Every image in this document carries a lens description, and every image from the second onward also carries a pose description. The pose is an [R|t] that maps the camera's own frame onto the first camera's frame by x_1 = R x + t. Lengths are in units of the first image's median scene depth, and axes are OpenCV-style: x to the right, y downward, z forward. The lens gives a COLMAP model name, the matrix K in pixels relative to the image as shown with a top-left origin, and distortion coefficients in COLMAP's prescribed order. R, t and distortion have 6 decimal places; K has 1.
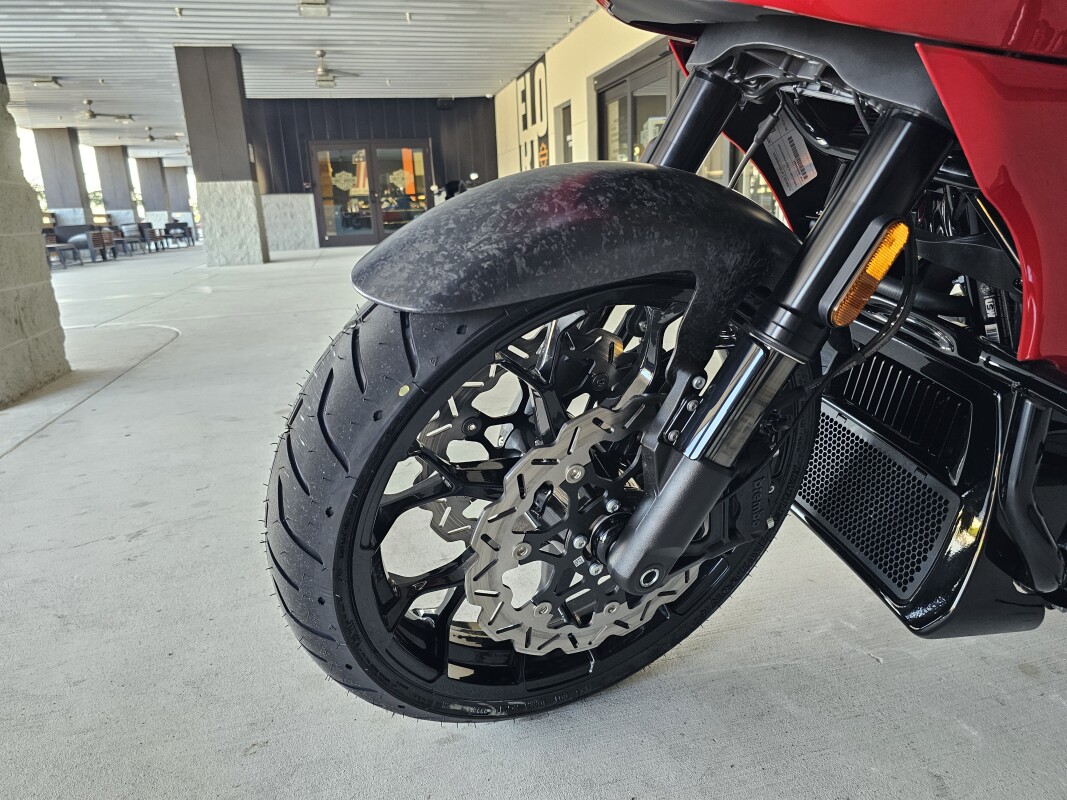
lens RADIAL K [[701.3, 0, 533.5], [0, 701.3, 400.0], [0, 0, 1]] dist [0.002276, -0.000698]
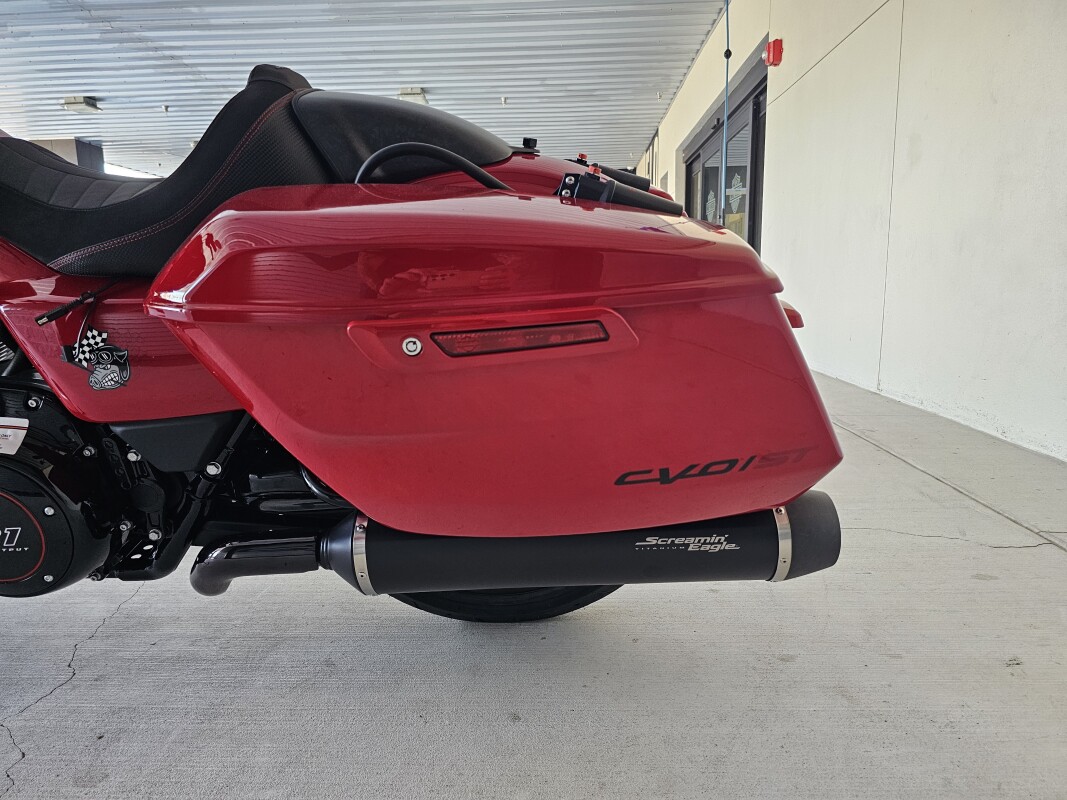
lens RADIAL K [[701.3, 0, 533.5], [0, 701.3, 400.0], [0, 0, 1]] dist [0.002276, -0.000698]
pose [[0.962480, 0.069891, -0.262197, 0.185811], [-0.092173, 0.993015, -0.073655, -0.007793], [0.255218, 0.095059, 0.962199, 0.005707]]
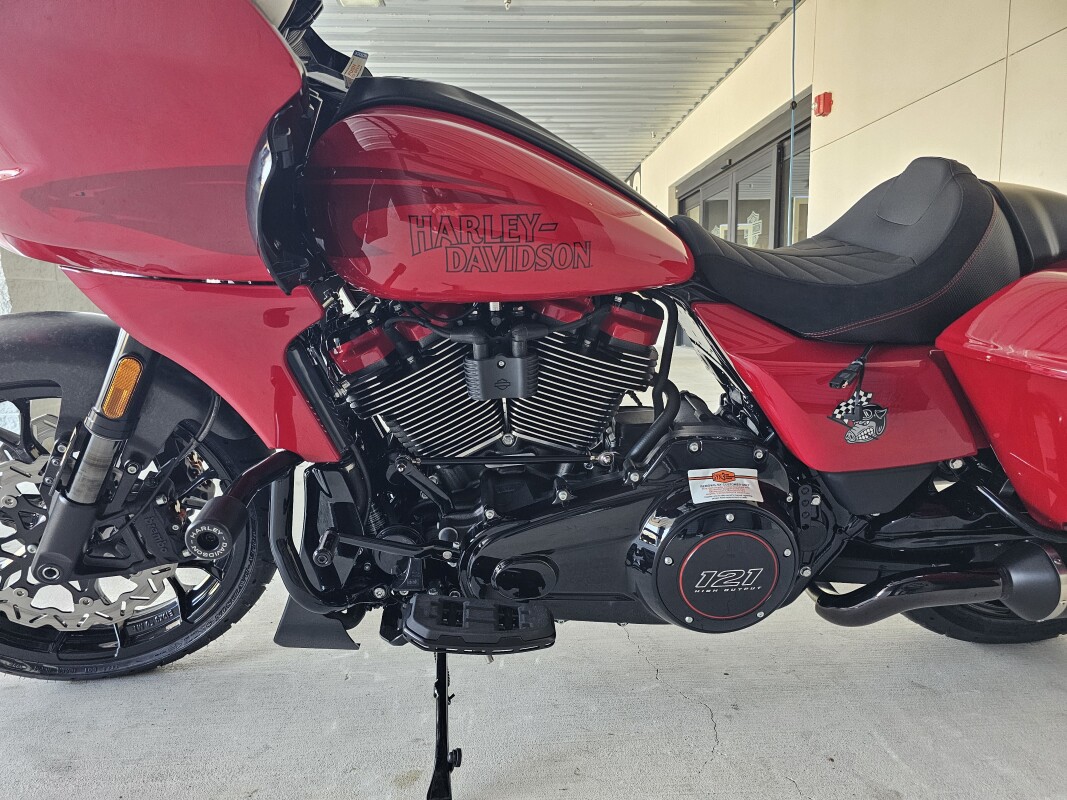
lens RADIAL K [[701.3, 0, 533.5], [0, 701.3, 400.0], [0, 0, 1]] dist [0.002276, -0.000698]
pose [[0.981967, 0.053162, -0.181426, 0.092919], [-0.075460, 0.990106, -0.118304, -0.002004], [0.173342, 0.129861, 0.976263, -0.025994]]
